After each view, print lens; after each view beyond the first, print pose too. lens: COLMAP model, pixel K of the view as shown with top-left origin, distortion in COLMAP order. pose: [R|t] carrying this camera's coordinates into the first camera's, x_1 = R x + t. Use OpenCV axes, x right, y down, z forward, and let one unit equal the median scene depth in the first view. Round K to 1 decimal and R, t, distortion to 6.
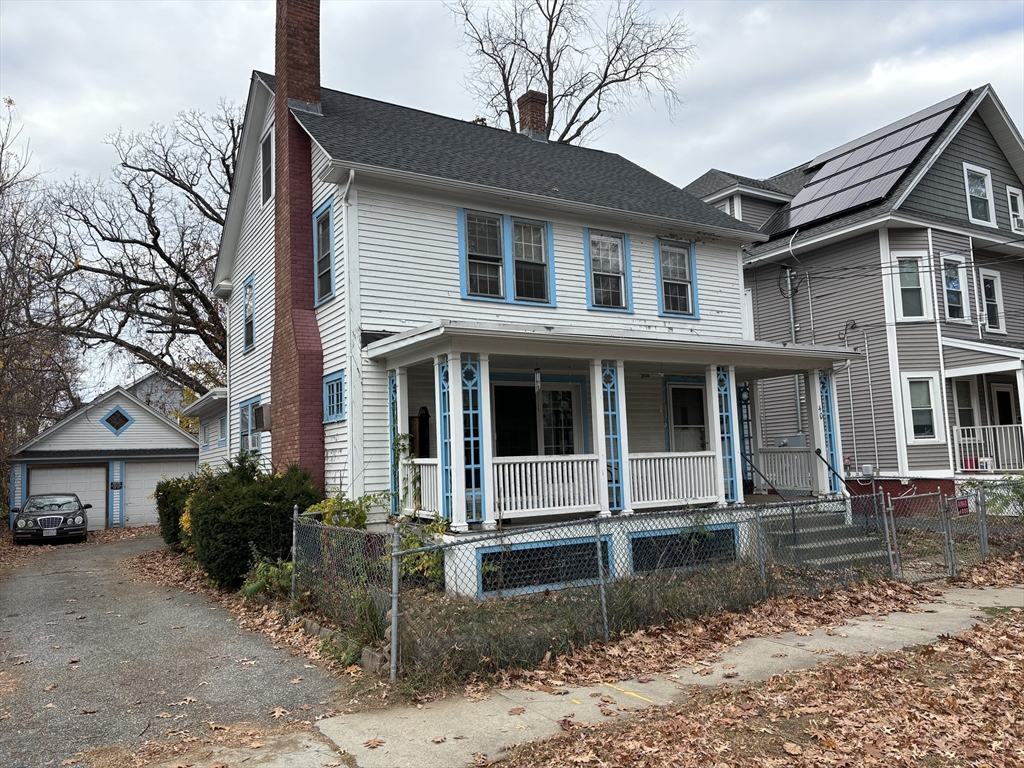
lens RADIAL K [[765.7, 0, 514.6], [0, 765.7, 385.4], [0, 0, 1]] dist [0.039171, -0.029040]
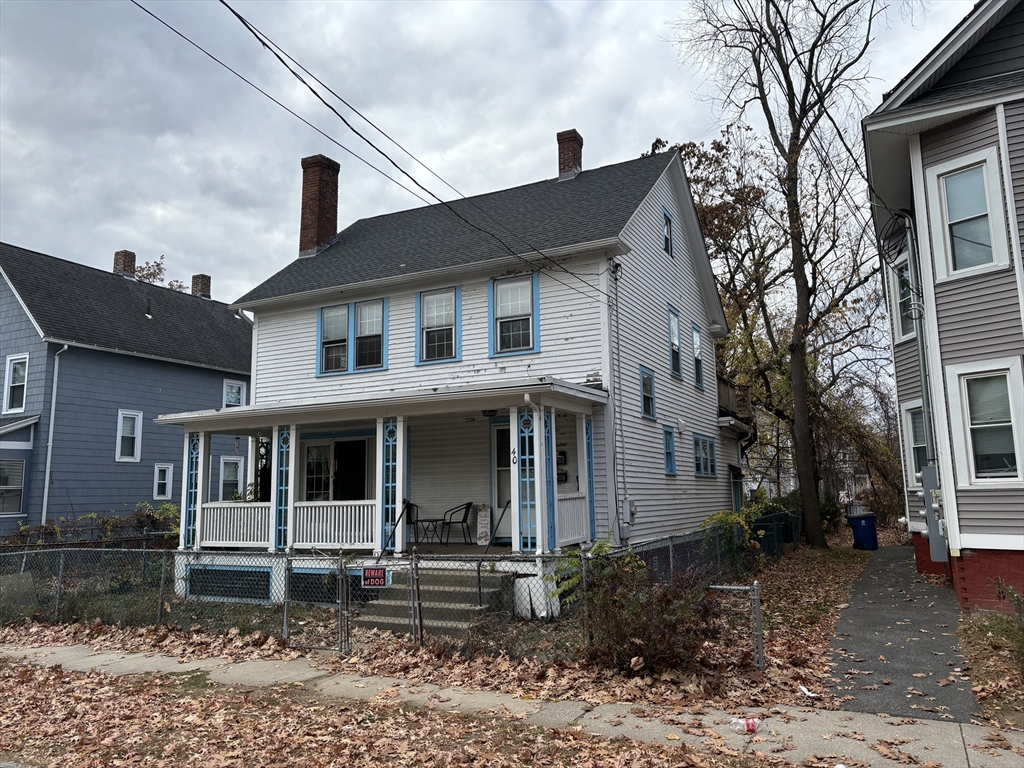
lens RADIAL K [[765.7, 0, 513.0], [0, 765.7, 375.6], [0, 0, 1]] dist [0.039171, -0.029040]
pose [[0.519926, -0.102008, -0.848099, 0.983124], [0.087200, 0.993996, -0.066098, 0.000586], [0.849749, -0.039588, 0.525699, 0.471209]]
